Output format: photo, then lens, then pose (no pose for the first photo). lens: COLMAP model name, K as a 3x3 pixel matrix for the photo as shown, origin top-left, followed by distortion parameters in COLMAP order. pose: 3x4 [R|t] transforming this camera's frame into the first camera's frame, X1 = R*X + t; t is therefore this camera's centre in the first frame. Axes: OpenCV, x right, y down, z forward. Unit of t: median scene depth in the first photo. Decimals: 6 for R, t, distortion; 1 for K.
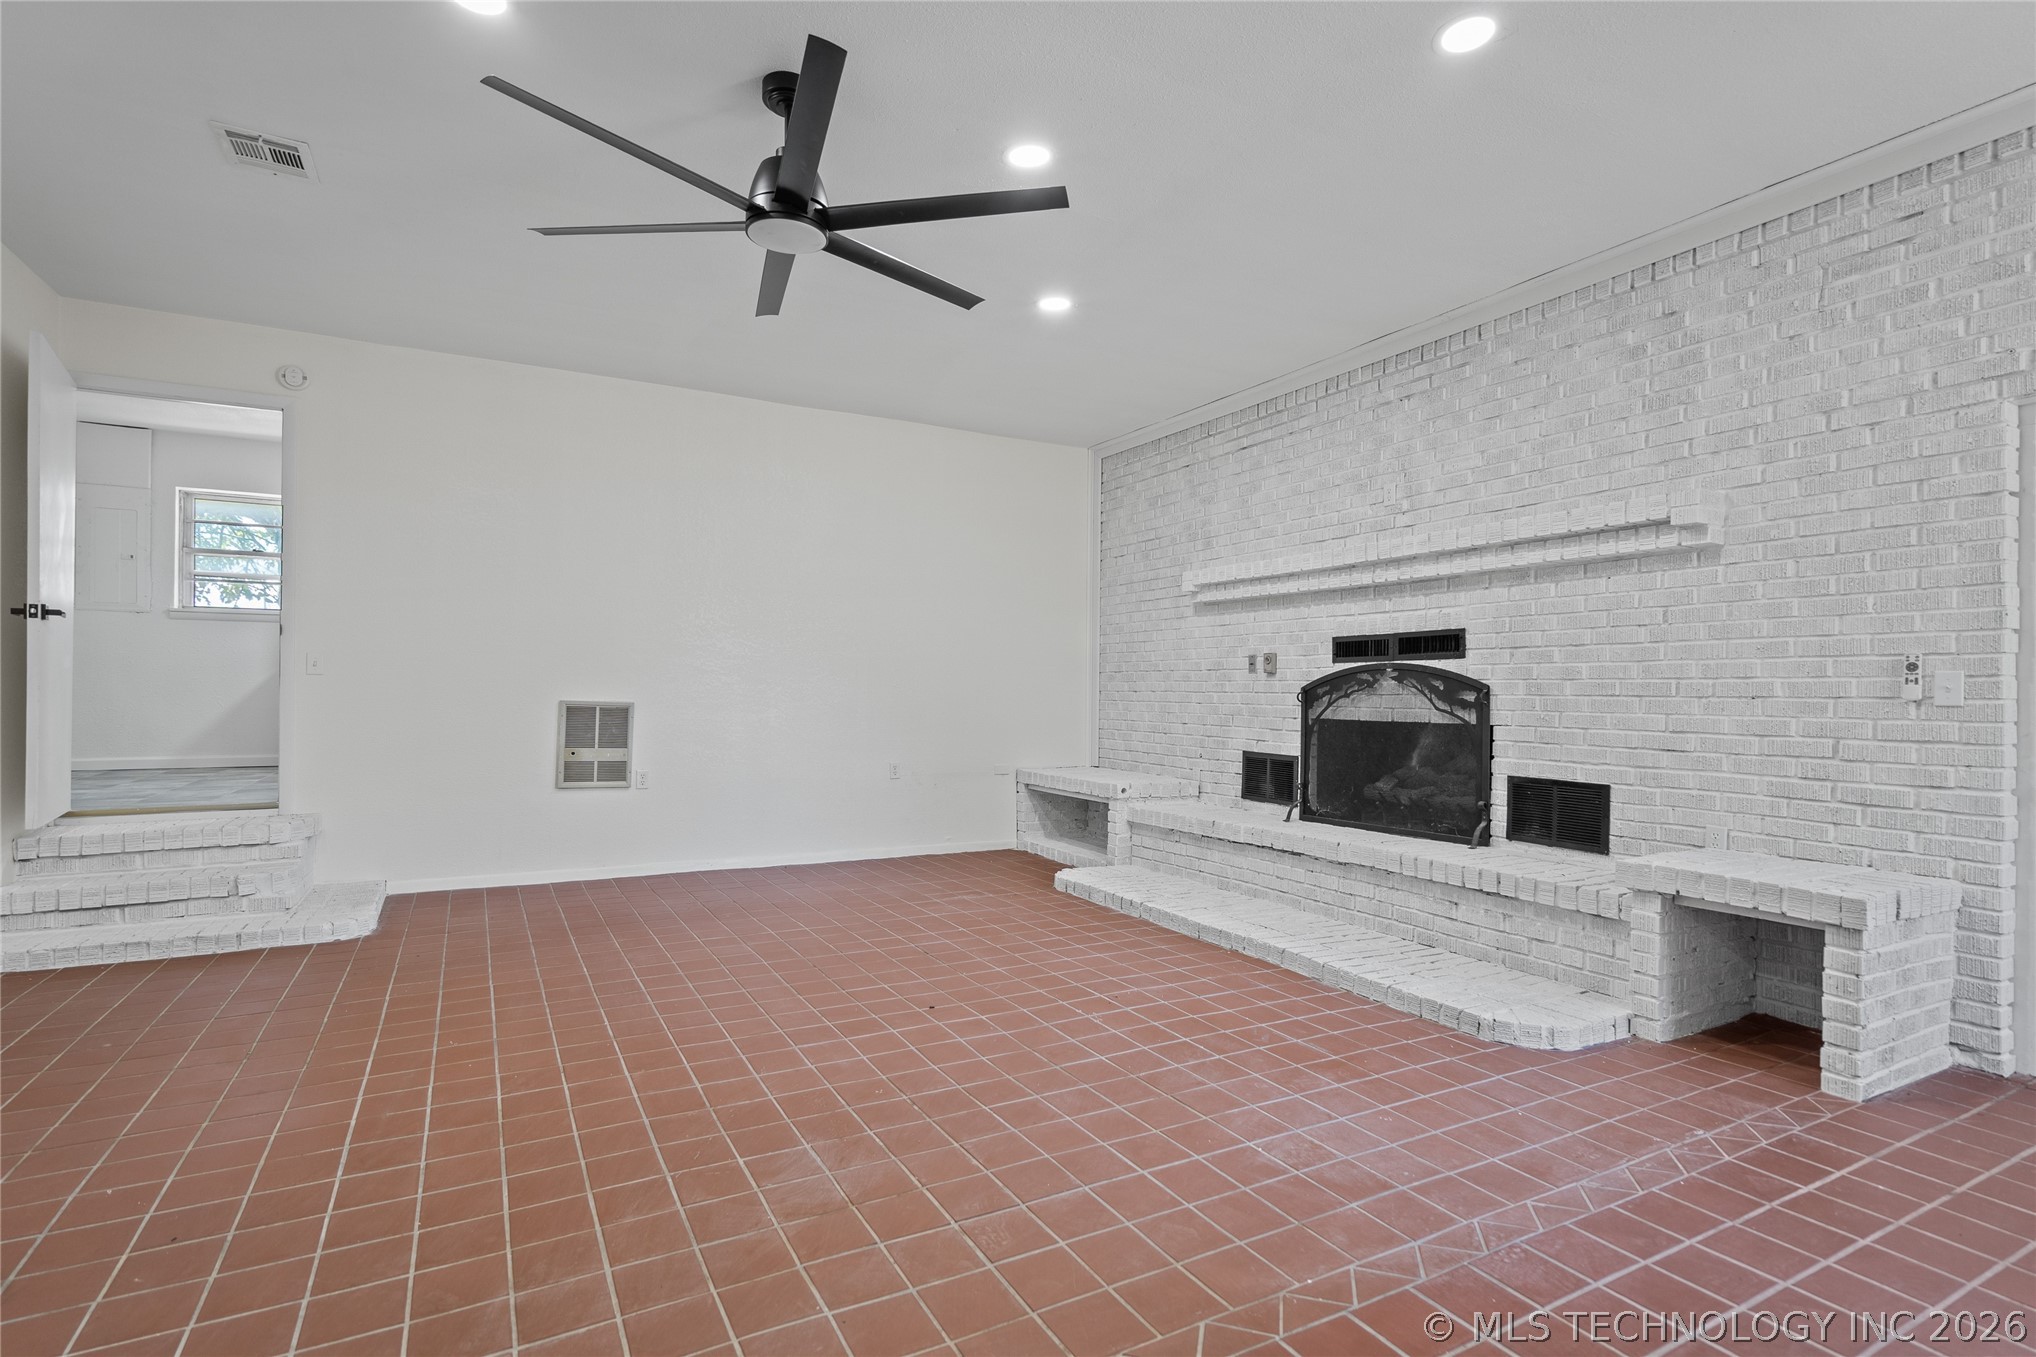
lens RADIAL K [[966.4, 0, 1031.7], [0, 966.4, 693.0], [0, 0, 1]] dist [0.002236, 0.001644]
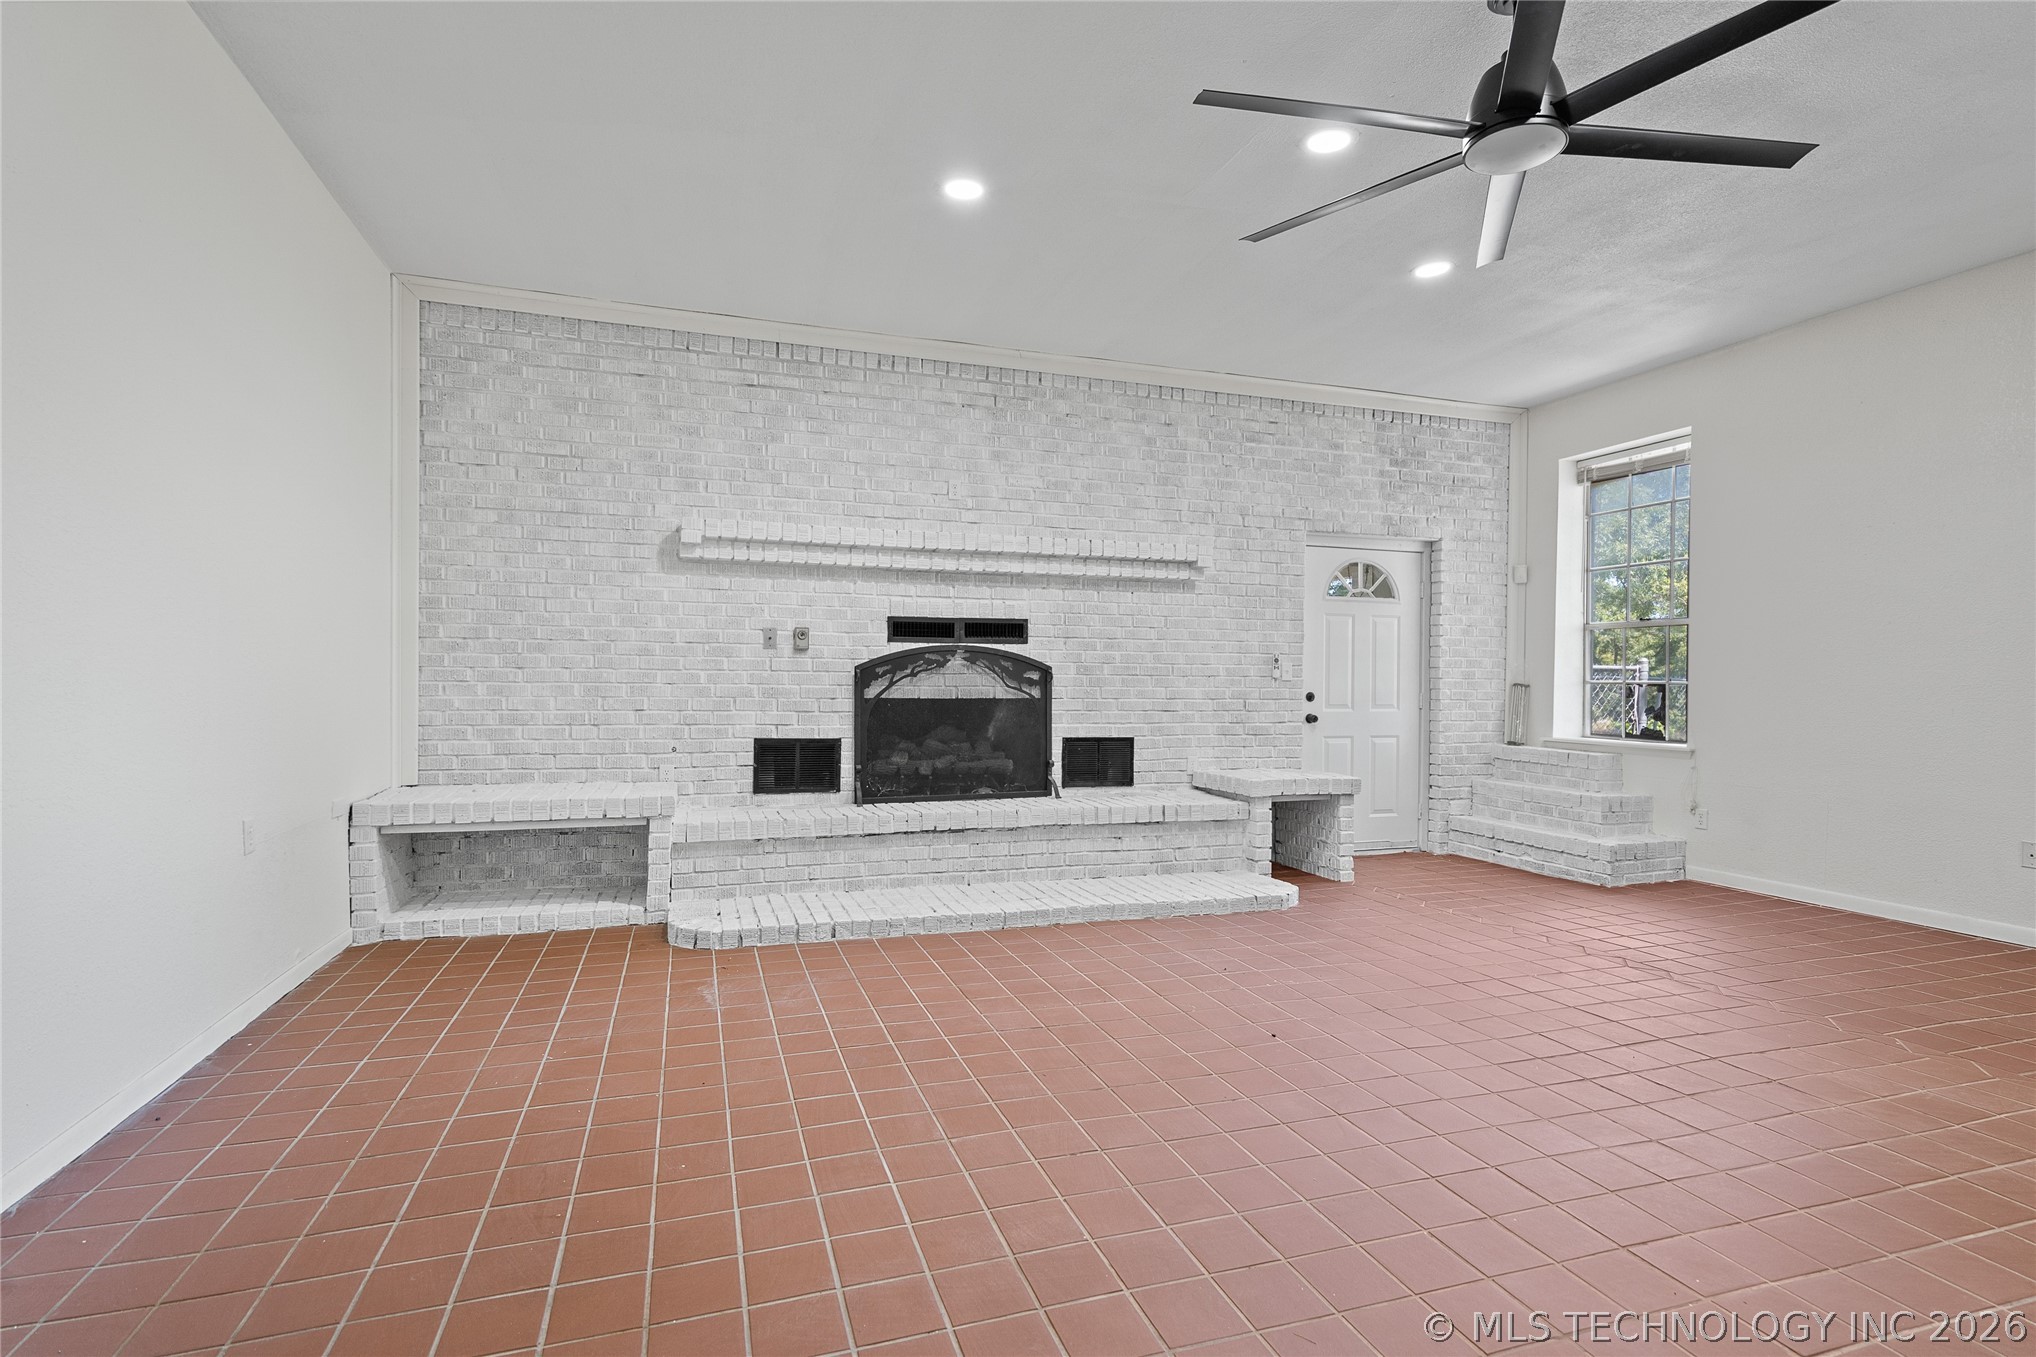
lens RADIAL K [[966.4, 0, 997.9], [0, 966.4, 683.8], [0, 0, 1]] dist [0.002236, 0.001644]
pose [[0.220509, -0.014658, 0.975275, -0.725286], [-0.006989, 0.999838, 0.016608, -0.005803], [-0.975360, -0.010479, 0.220371, 0.754716]]
